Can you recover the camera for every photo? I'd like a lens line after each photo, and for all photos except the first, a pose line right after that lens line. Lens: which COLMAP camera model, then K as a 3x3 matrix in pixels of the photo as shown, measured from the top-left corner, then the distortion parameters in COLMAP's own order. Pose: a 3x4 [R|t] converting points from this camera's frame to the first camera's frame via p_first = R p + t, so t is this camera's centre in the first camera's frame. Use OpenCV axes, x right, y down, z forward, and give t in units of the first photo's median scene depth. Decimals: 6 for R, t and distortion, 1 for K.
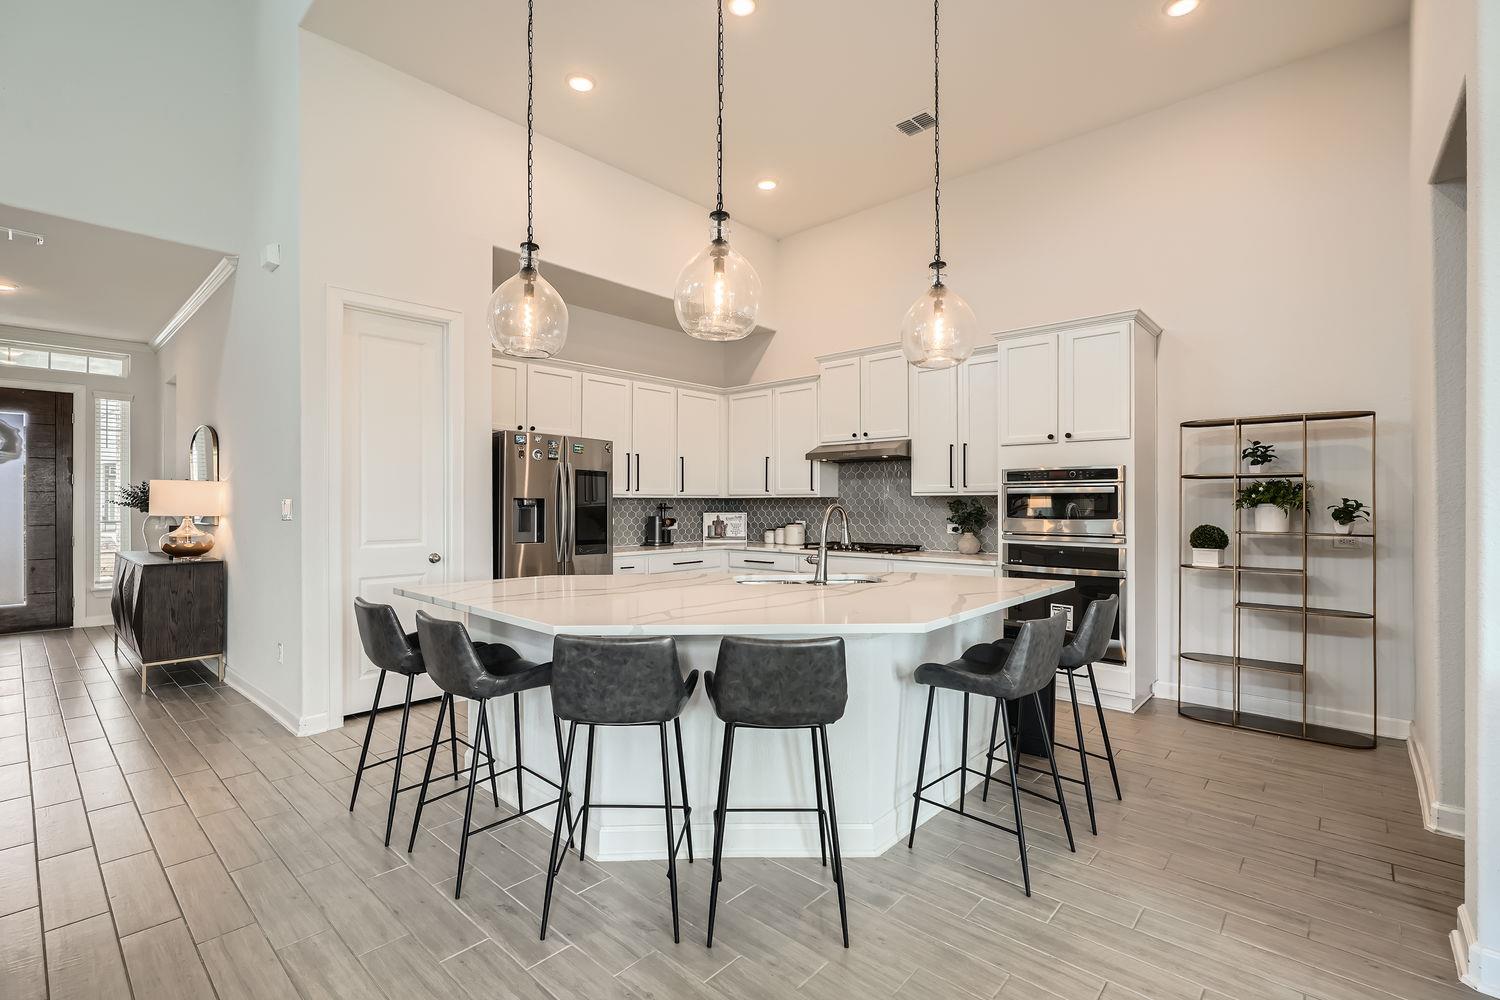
lens RADIAL K [[681.5, 0, 738.9], [0, 681.5, 499.6], [0, 0, 1]] dist [-0.000749, 0.000119]
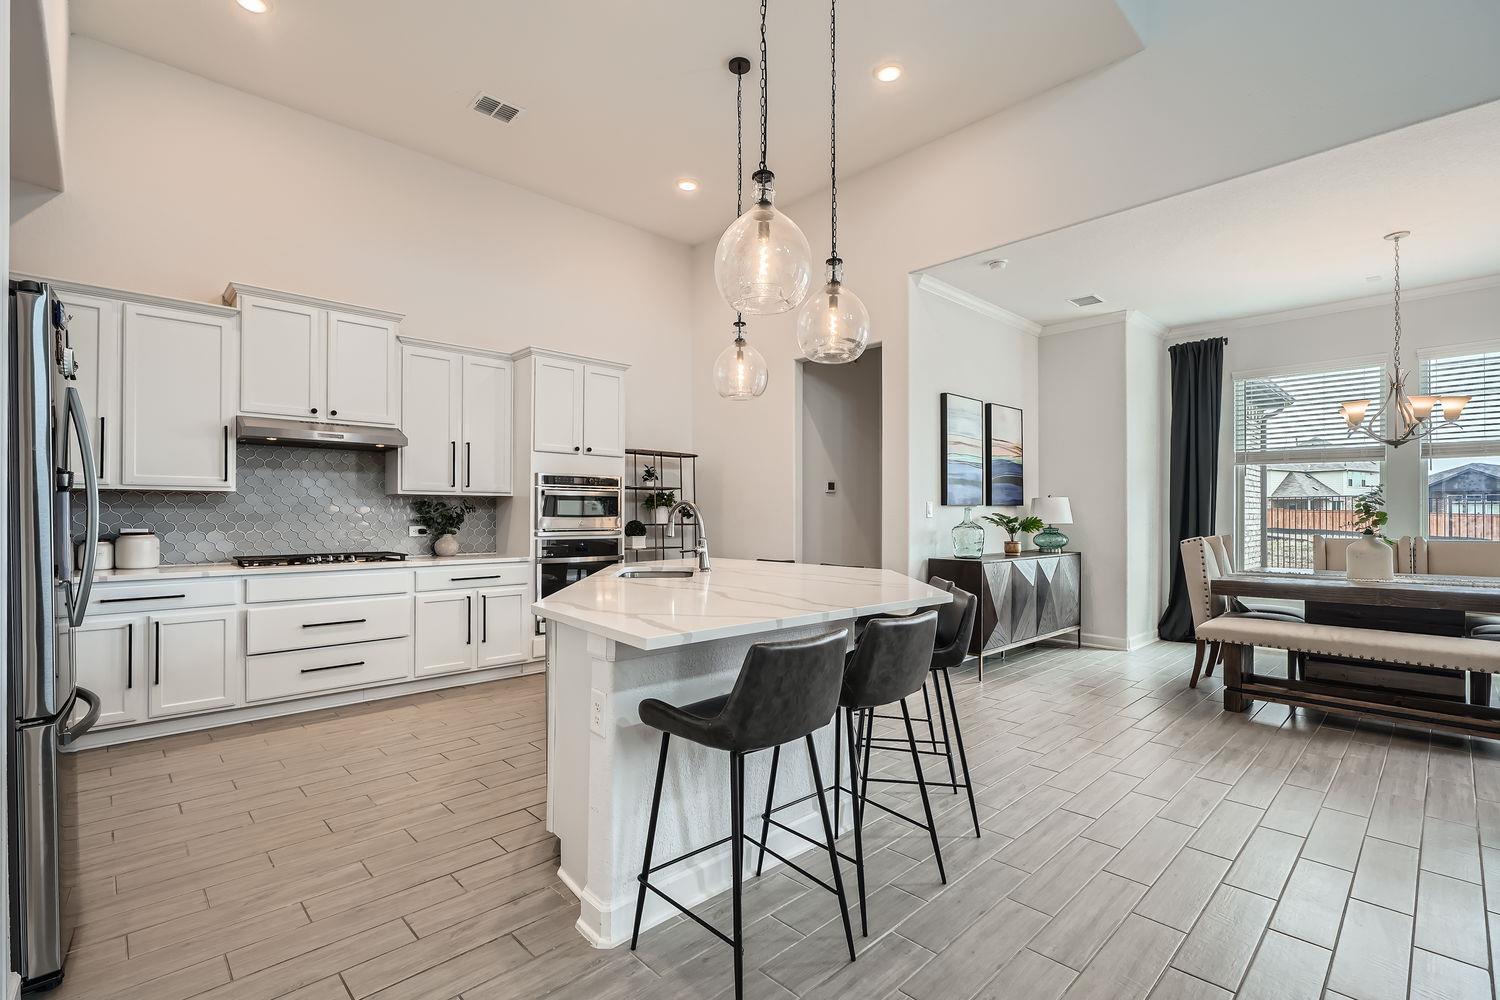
lens RADIAL K [[681.5, 0, 749.5], [0, 681.5, 513.4], [0, 0, 1]] dist [-0.000749, 0.000119]
pose [[0.073660, 0.000652, 0.997283, -0.701107], [-0.009787, 0.999952, 0.000069, 0.018012], [-0.997235, -0.009765, 0.073663, 0.592548]]
